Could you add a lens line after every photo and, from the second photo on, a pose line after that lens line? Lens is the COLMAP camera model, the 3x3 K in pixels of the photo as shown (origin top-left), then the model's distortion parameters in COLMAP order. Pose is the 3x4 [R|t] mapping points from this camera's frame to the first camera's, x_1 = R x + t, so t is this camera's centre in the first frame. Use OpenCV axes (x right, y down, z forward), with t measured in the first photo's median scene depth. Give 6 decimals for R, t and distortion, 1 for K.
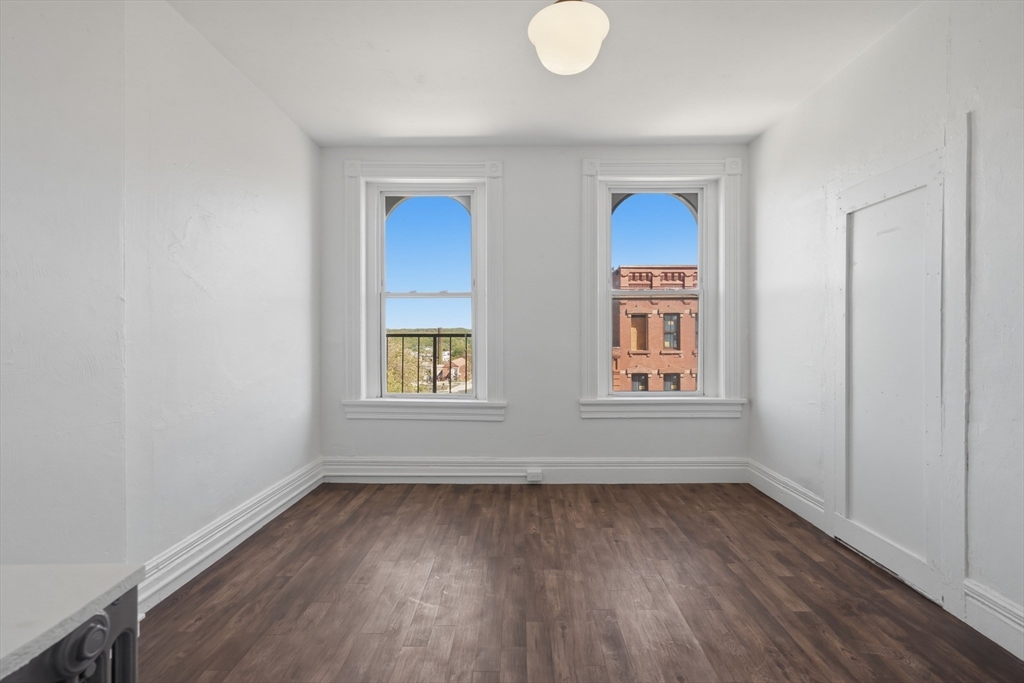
lens RADIAL K [[481.3, 0, 512.8], [0, 481.3, 338.6], [0, 0, 1]] dist [-0.004260, 0.000022]
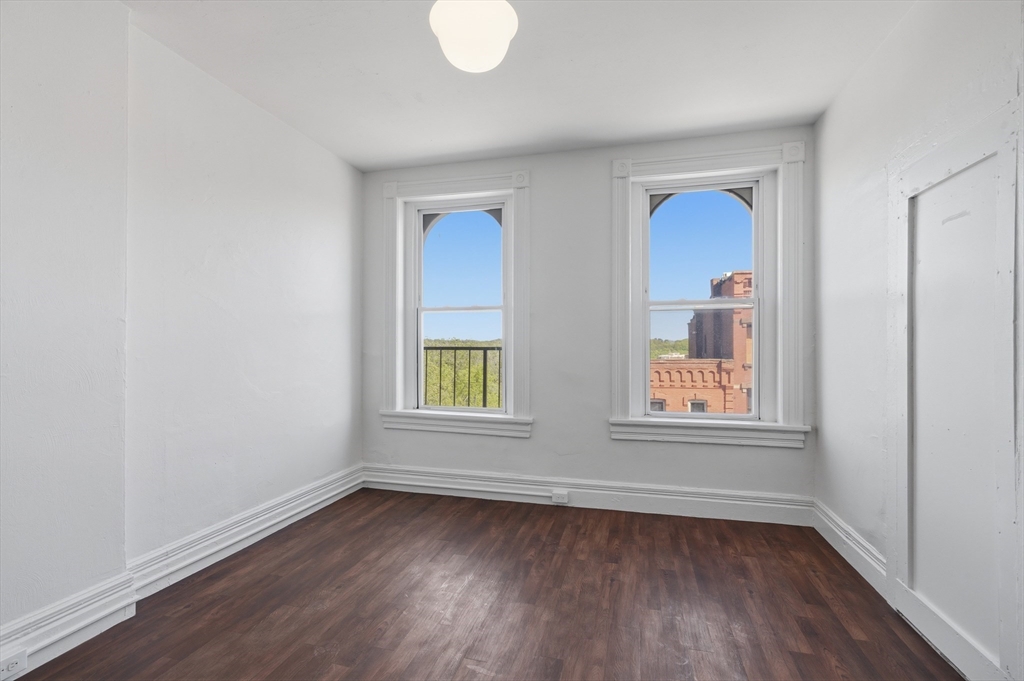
lens RADIAL K [[474.1, 0, 516.3], [0, 474.1, 344.9], [0, 0, 1]] dist [-0.003315, 0.000536]
pose [[0.968106, 0.002143, -0.250533, 0.201987], [-0.003958, 0.999969, -0.006739, -0.009877], [0.250510, 0.007516, 0.968085, 0.070383]]
